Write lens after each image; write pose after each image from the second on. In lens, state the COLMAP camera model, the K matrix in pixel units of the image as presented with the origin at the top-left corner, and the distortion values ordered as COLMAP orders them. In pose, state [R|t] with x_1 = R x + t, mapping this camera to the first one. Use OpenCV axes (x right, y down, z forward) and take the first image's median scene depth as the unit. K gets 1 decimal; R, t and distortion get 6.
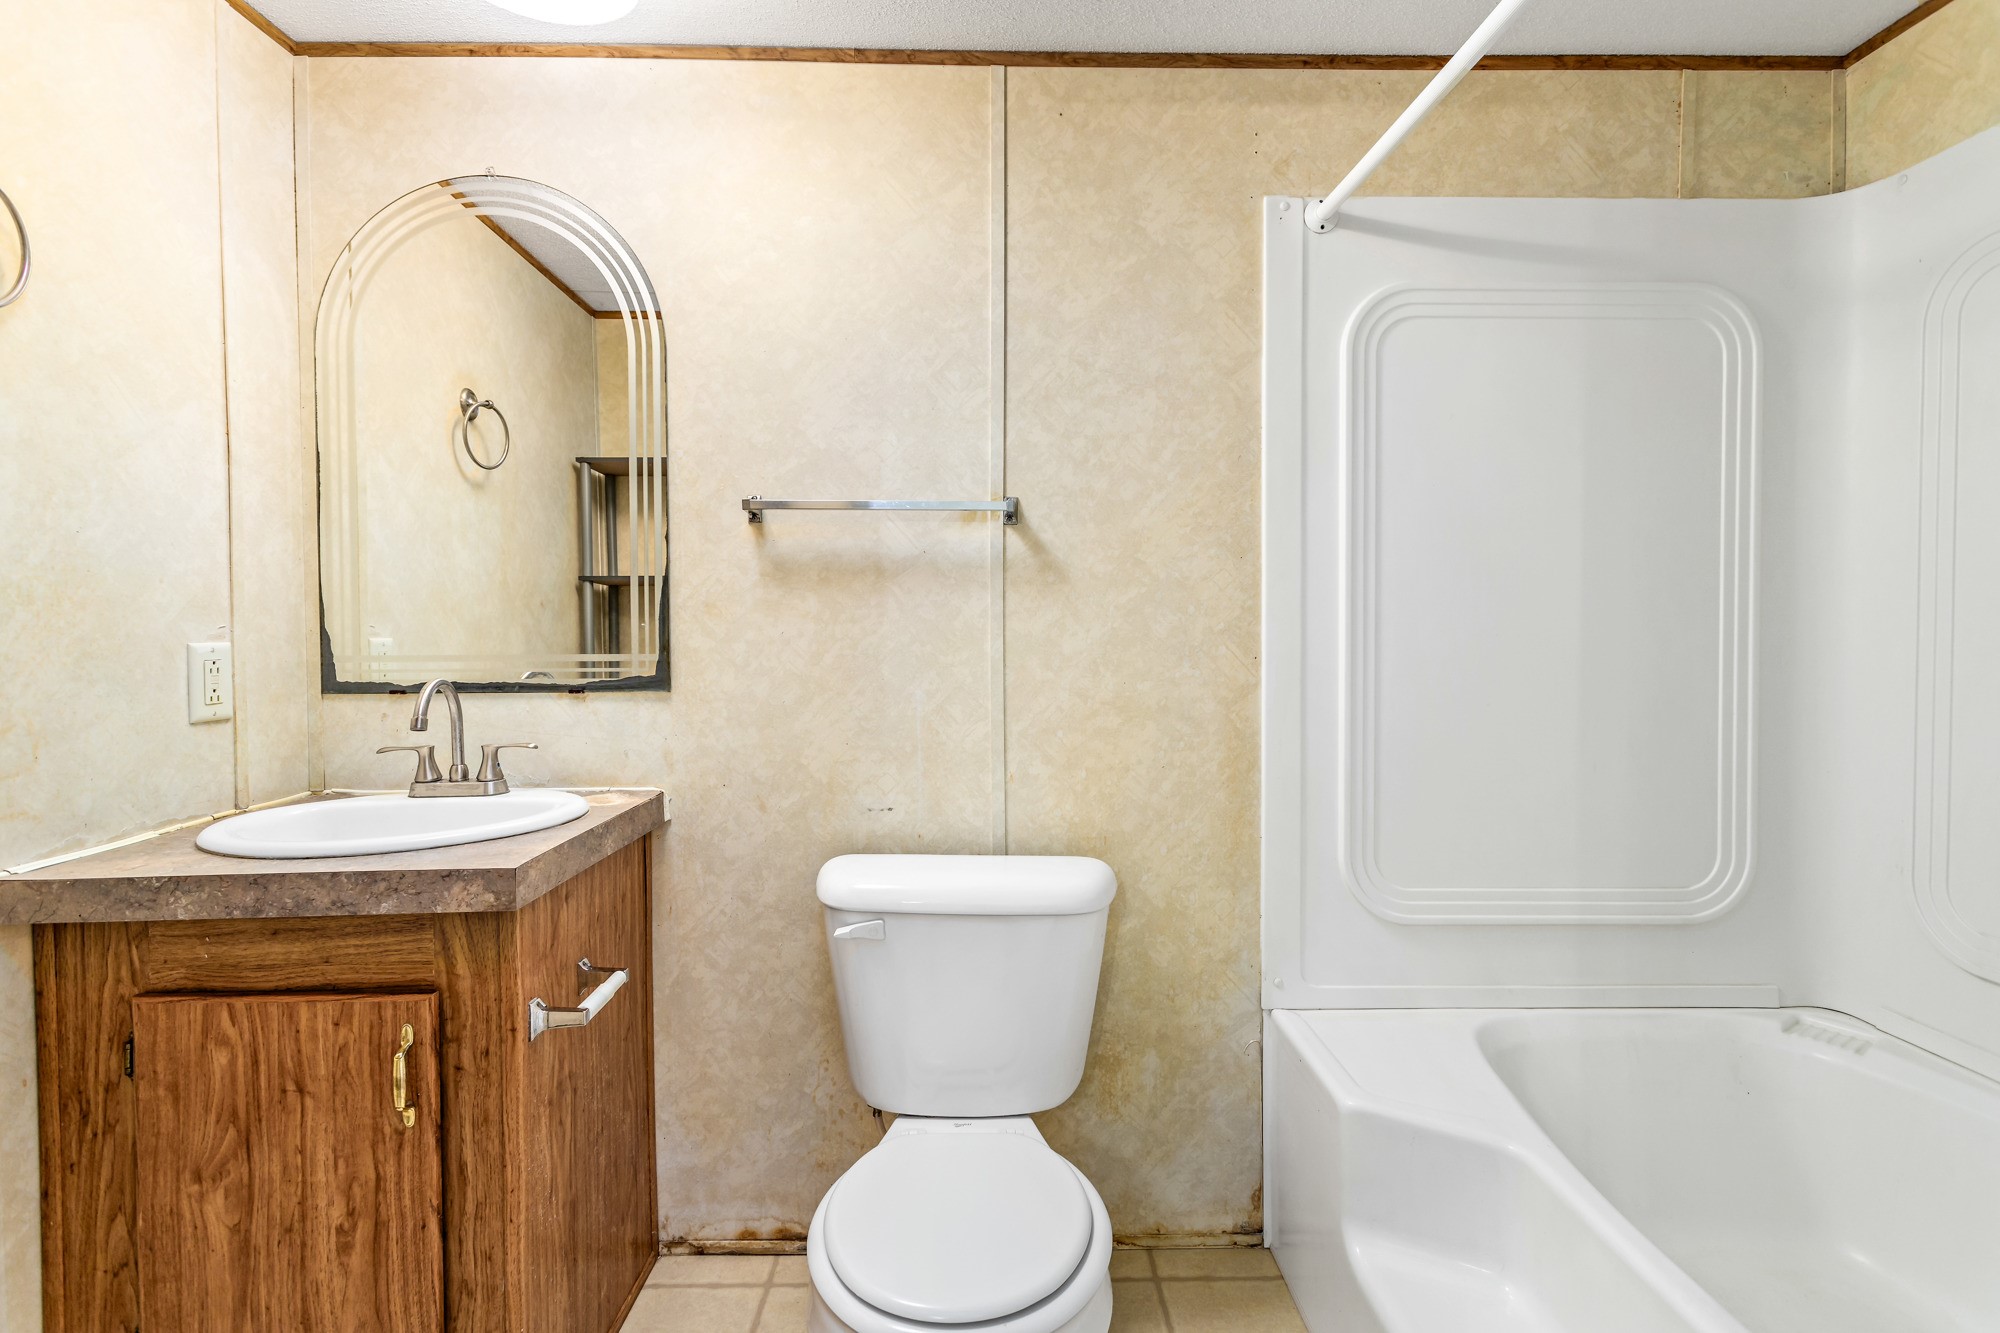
lens RADIAL K [[947.1, 0, 999.2], [0, 947.1, 650.8], [0, 0, 1]] dist [0.001555, 0.001560]
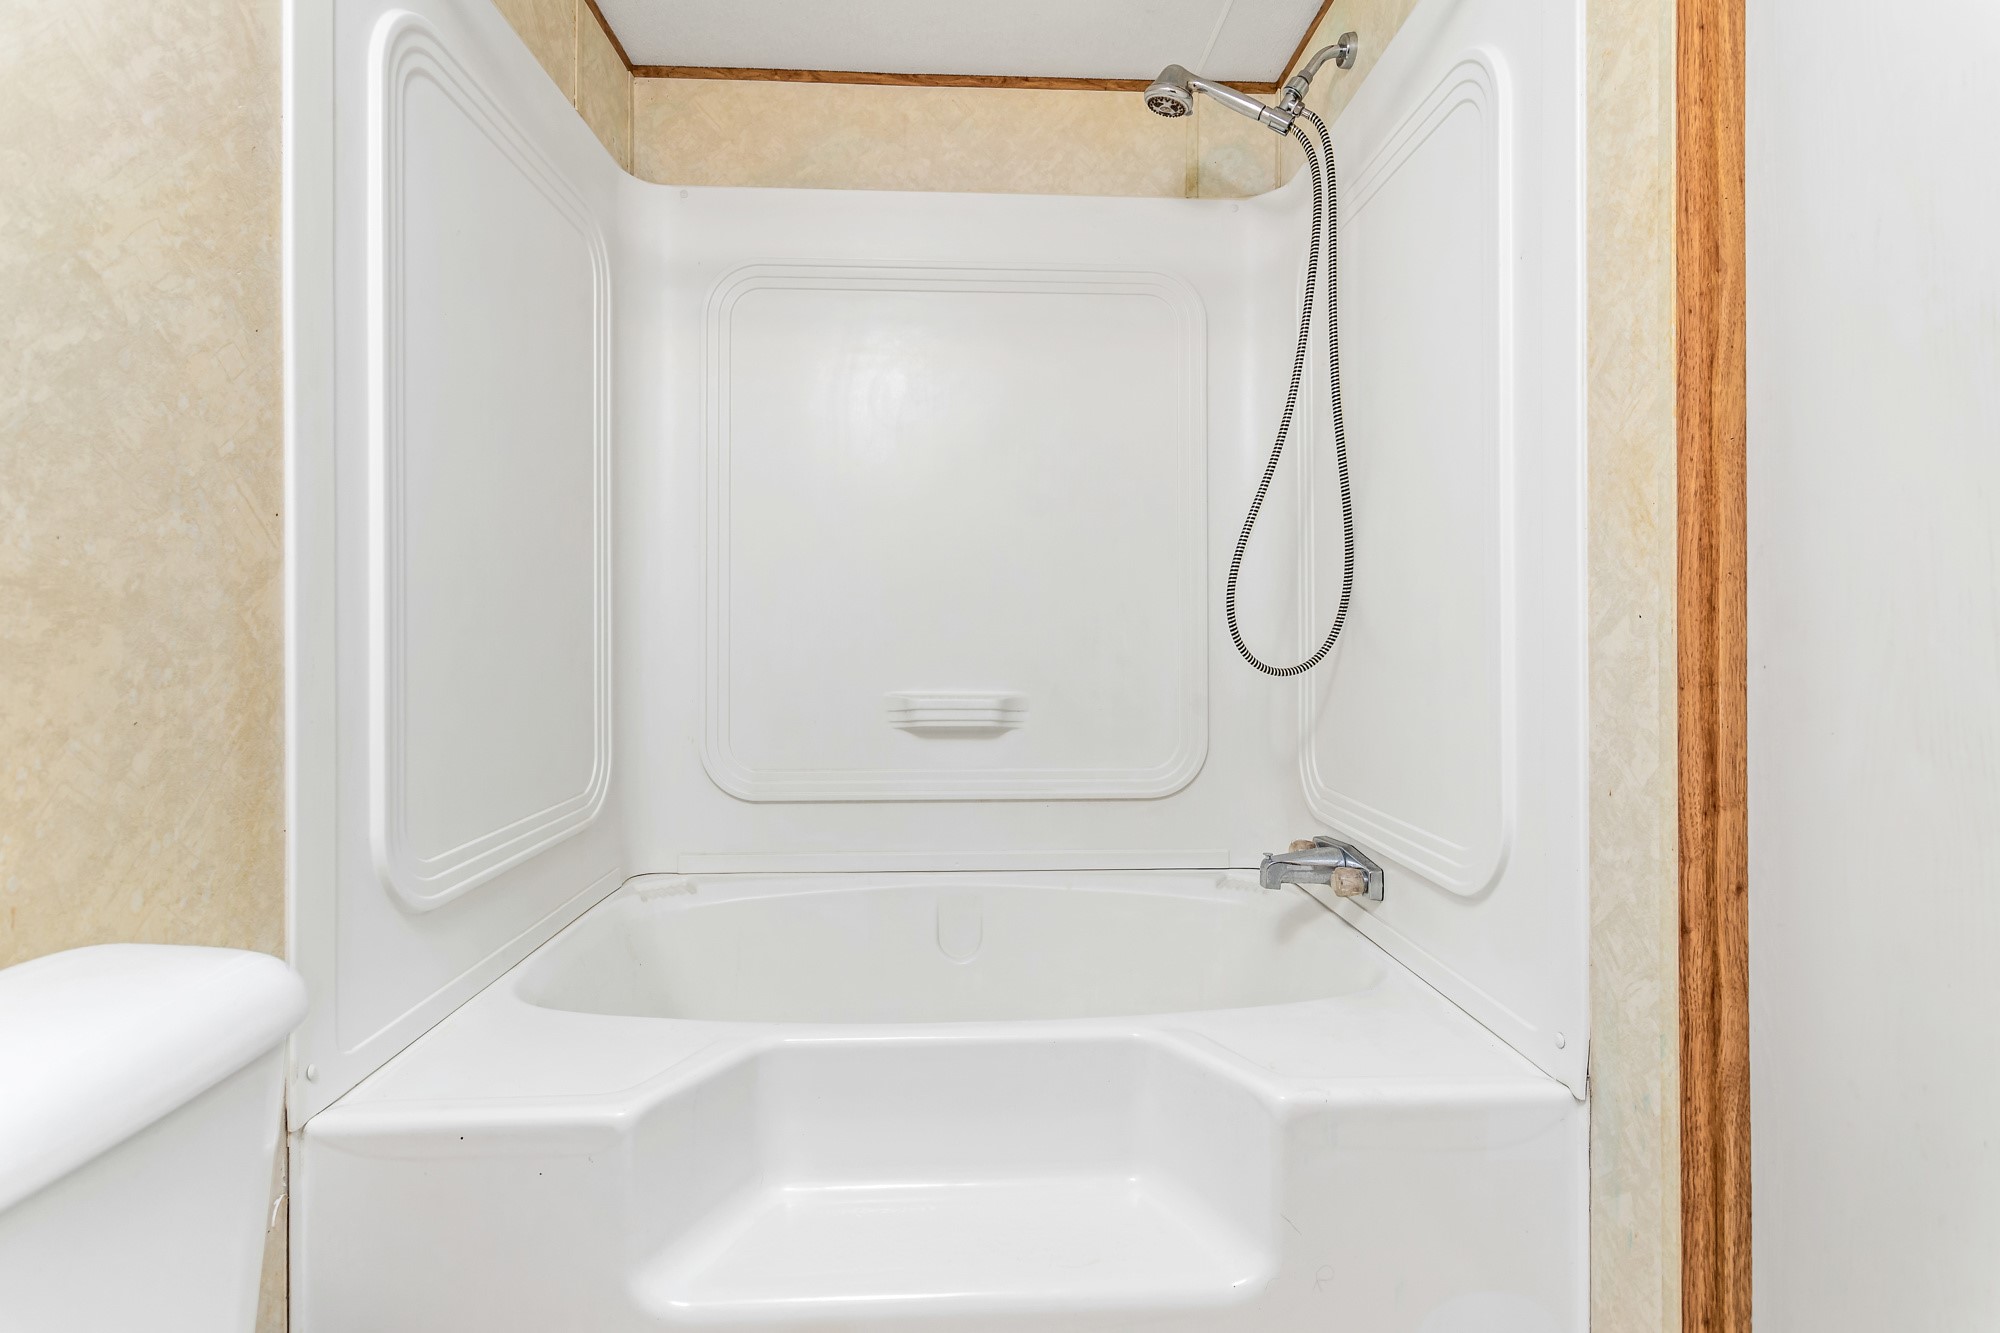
lens RADIAL K [[959.6, 0, 1009.3], [0, 959.6, 622.9], [0, 0, 1]] dist [-0.000312, -0.000057]
pose [[-0.027475, 0.003874, 0.999615, -0.316743], [0.031389, 0.999503, -0.003011, 0.087952], [-0.999130, 0.031295, -0.027583, 0.579818]]
